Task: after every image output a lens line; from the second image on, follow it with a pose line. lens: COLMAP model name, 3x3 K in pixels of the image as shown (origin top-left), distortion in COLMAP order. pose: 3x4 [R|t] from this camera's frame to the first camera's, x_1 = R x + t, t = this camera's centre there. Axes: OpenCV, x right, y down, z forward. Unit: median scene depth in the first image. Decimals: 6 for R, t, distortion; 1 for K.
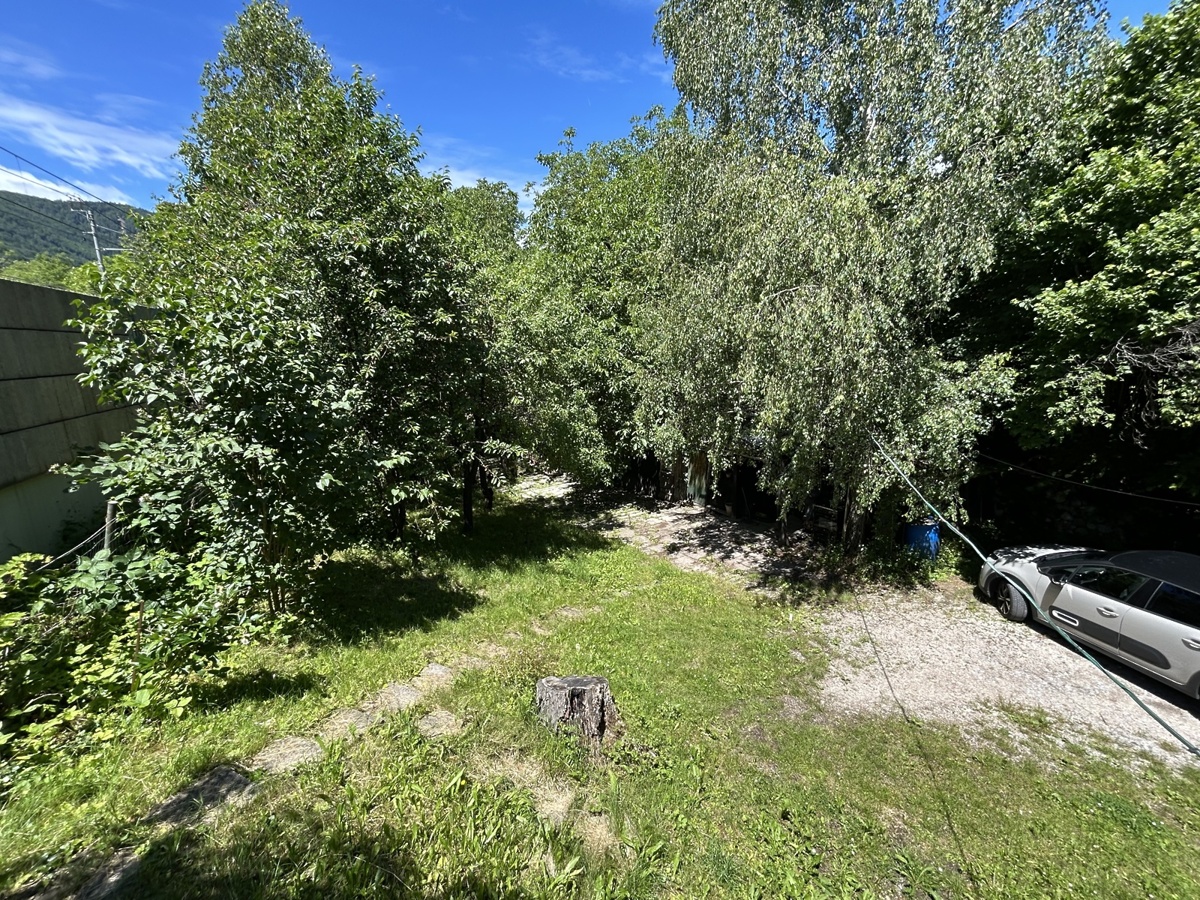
lens RADIAL K [[486.8, 0, 596.7], [0, 486.8, 448.6], [0, 0, 1]] dist [-0.000420, 0.000820]
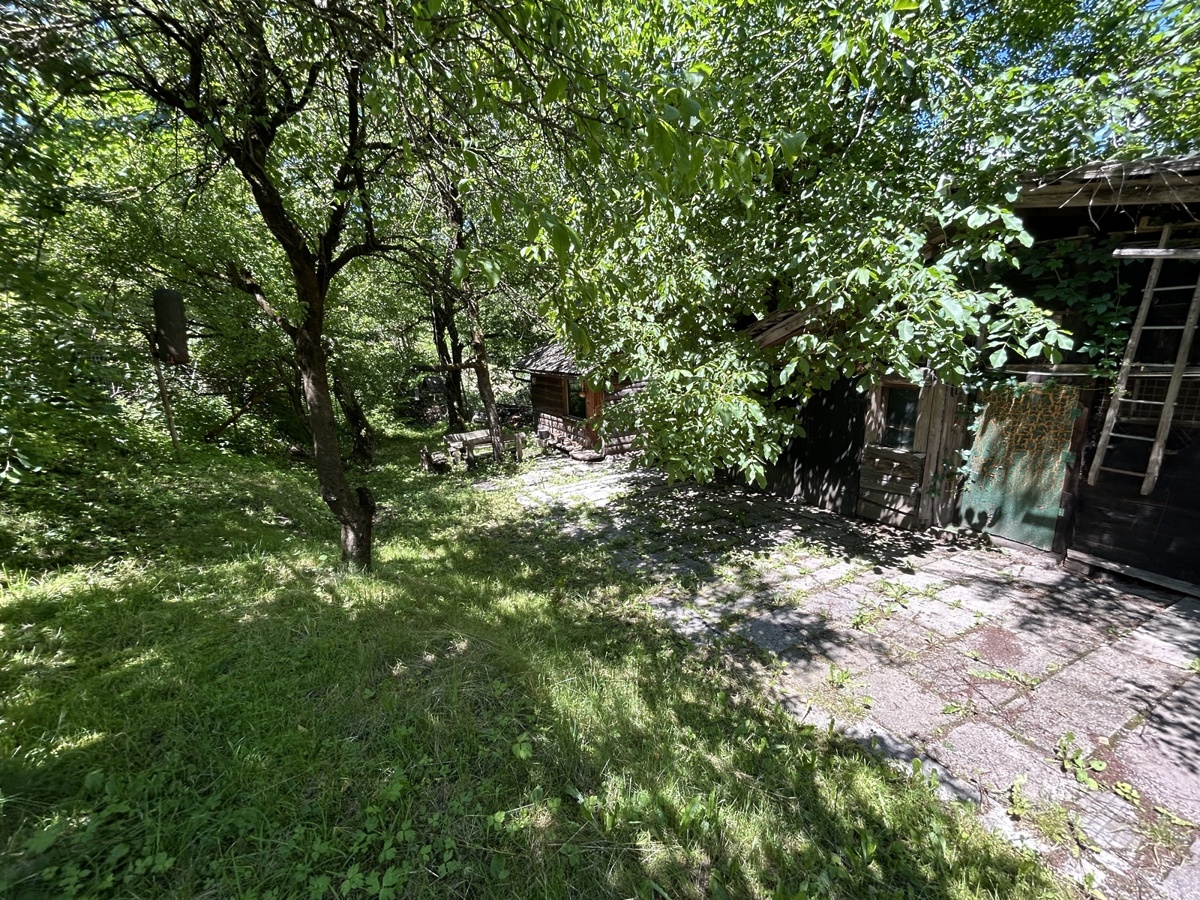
lens RADIAL K [[486.8, 0, 596.7], [0, 486.8, 448.6], [0, 0, 1]] dist [-0.000420, 0.000820]
pose [[0.996415, 0.006424, -0.084350, -0.047918], [-0.004640, 0.999762, 0.021330, 0.042731], [0.084467, -0.020862, 0.996208, 0.628681]]
